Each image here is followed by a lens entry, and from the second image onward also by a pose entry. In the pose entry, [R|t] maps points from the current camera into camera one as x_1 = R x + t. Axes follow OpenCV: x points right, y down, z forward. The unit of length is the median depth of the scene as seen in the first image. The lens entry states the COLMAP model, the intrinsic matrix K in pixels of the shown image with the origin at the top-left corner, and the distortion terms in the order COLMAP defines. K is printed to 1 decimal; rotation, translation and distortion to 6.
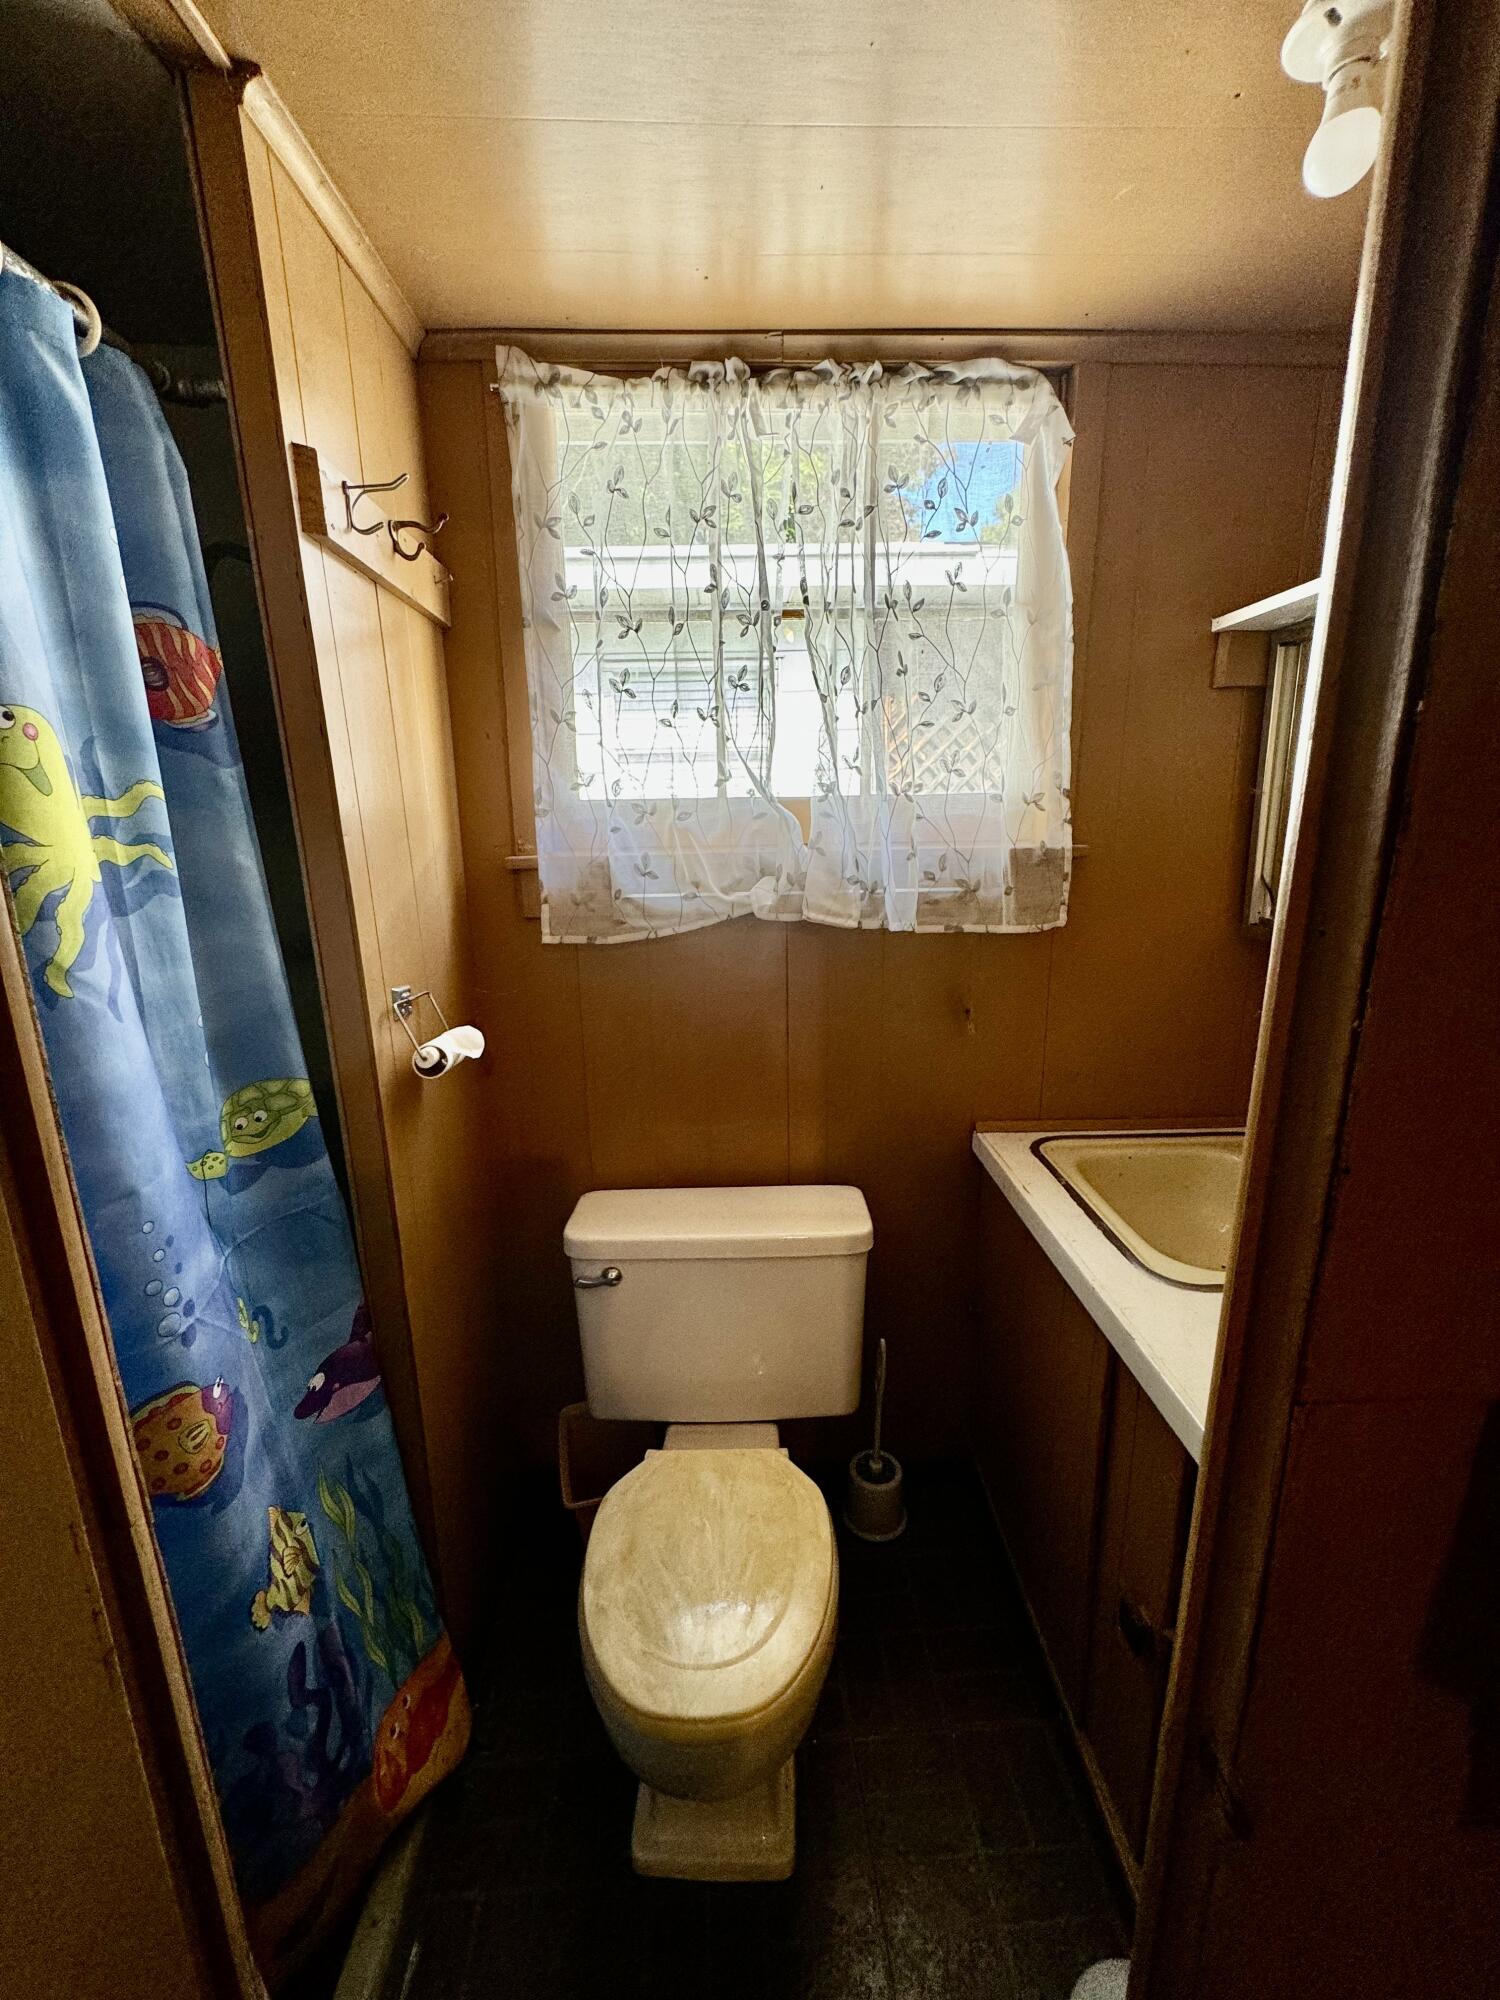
lens RADIAL K [[802.5, 0, 754.3], [0, 802.5, 997.0], [0, 0, 1]] dist [-0.005713, 0.001182]
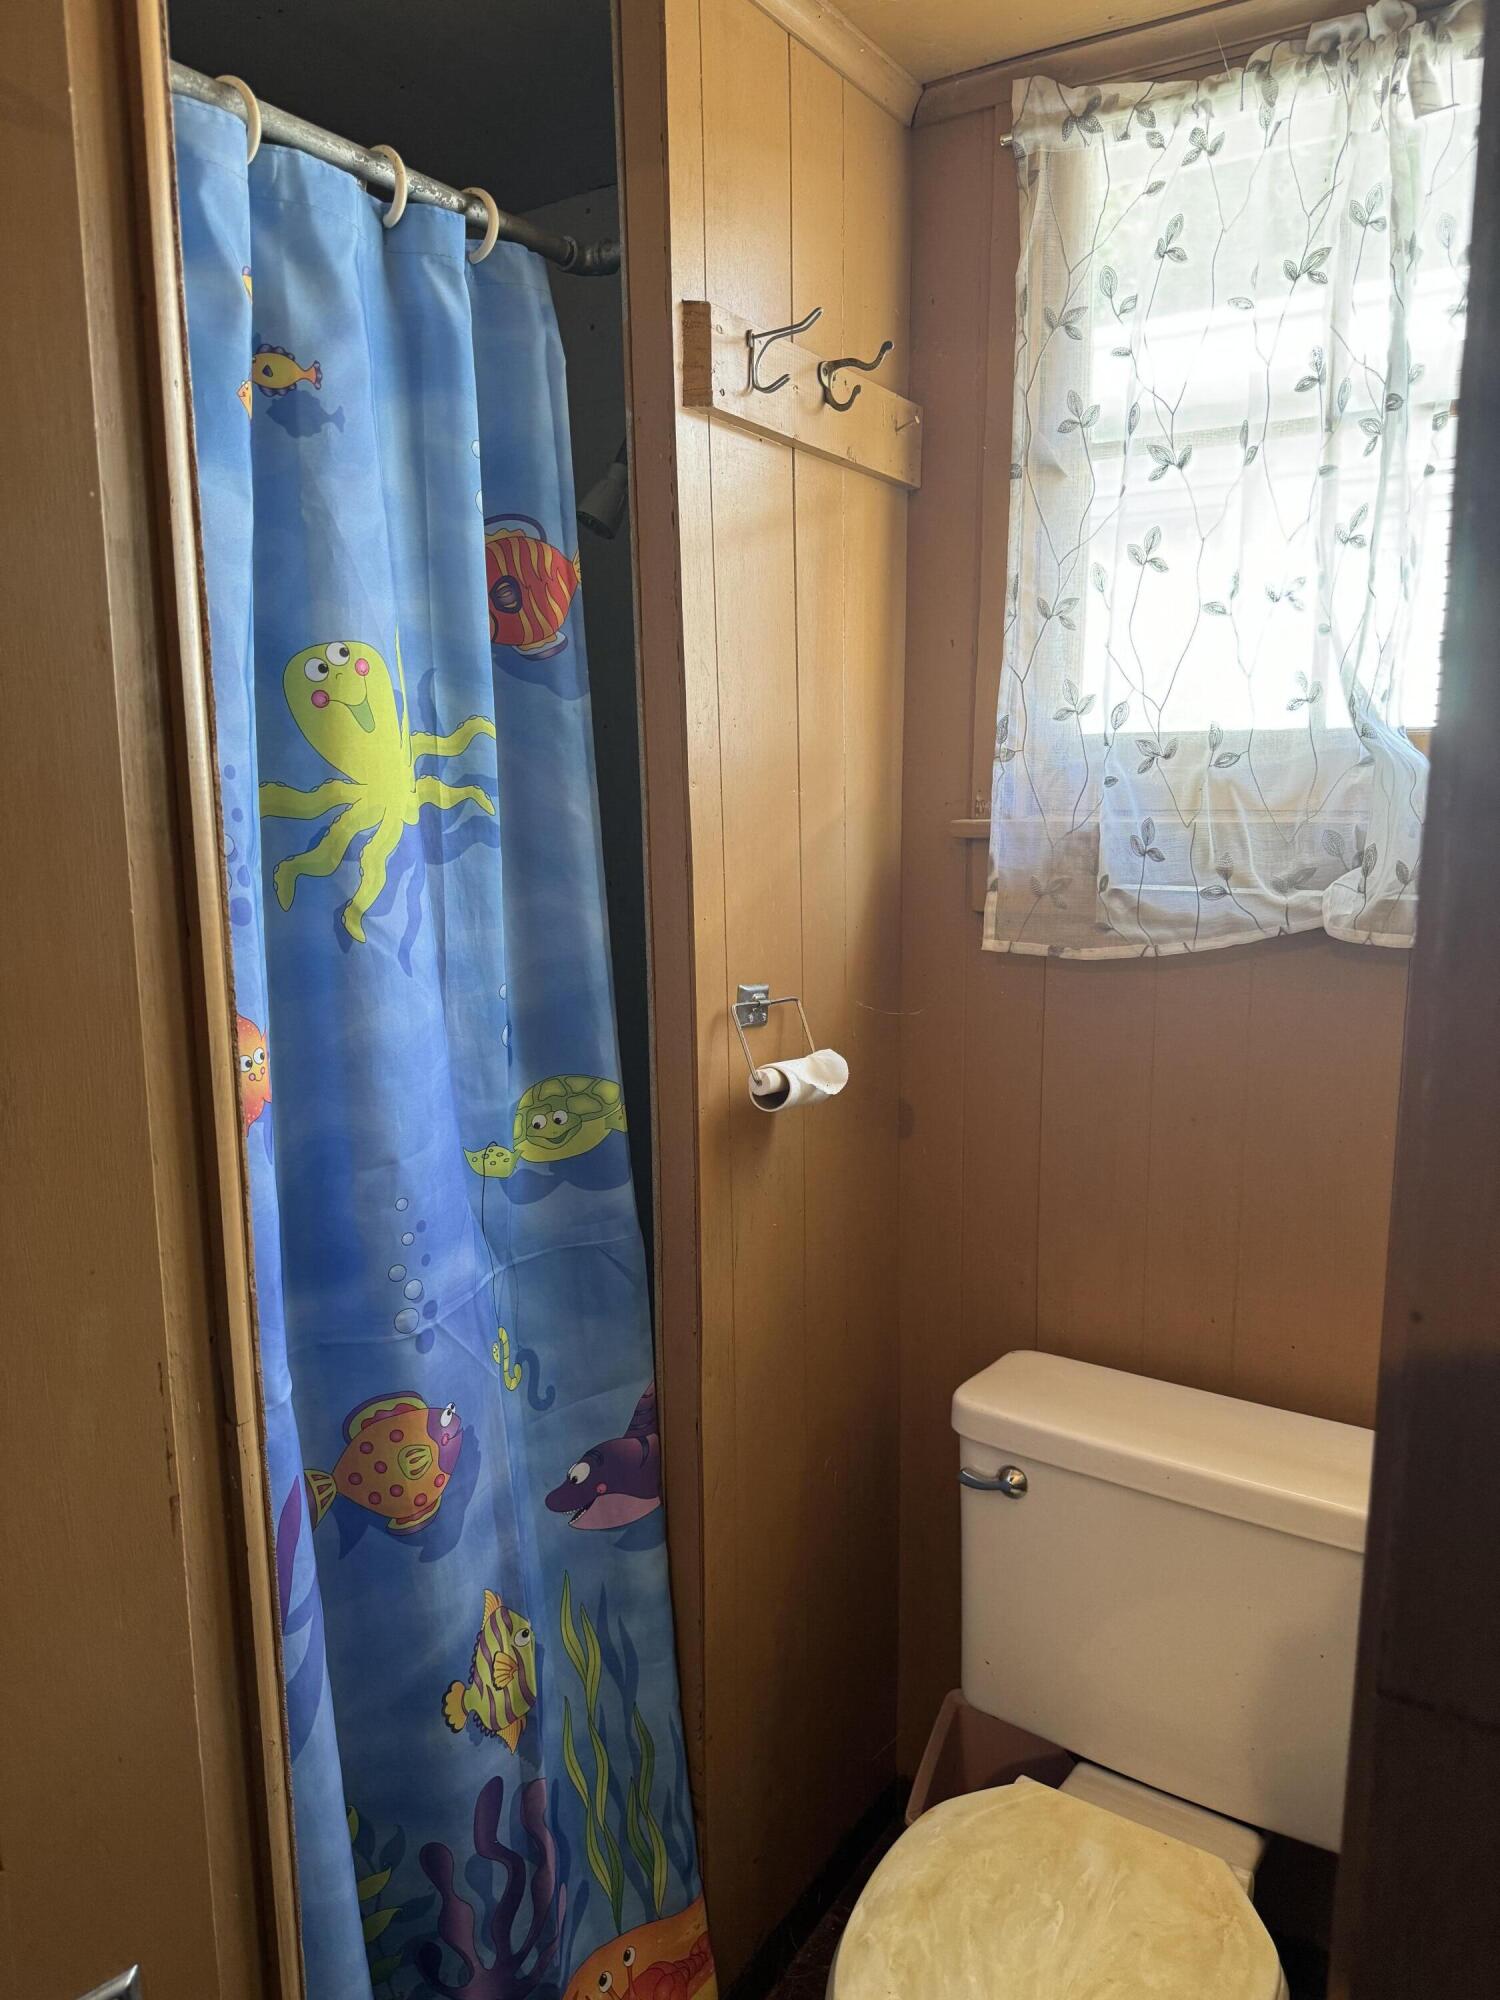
lens RADIAL K [[1390.5, 0, 740.1], [0, 1390.5, 1004.5], [0, 0, 1]] dist [0.037044, -0.050619]
pose [[0.825862, 0.105083, -0.553994, 0.277451], [-0.131927, 0.991222, -0.008652, 0.018412], [0.548222, 0.080232, 0.832476, -0.080982]]
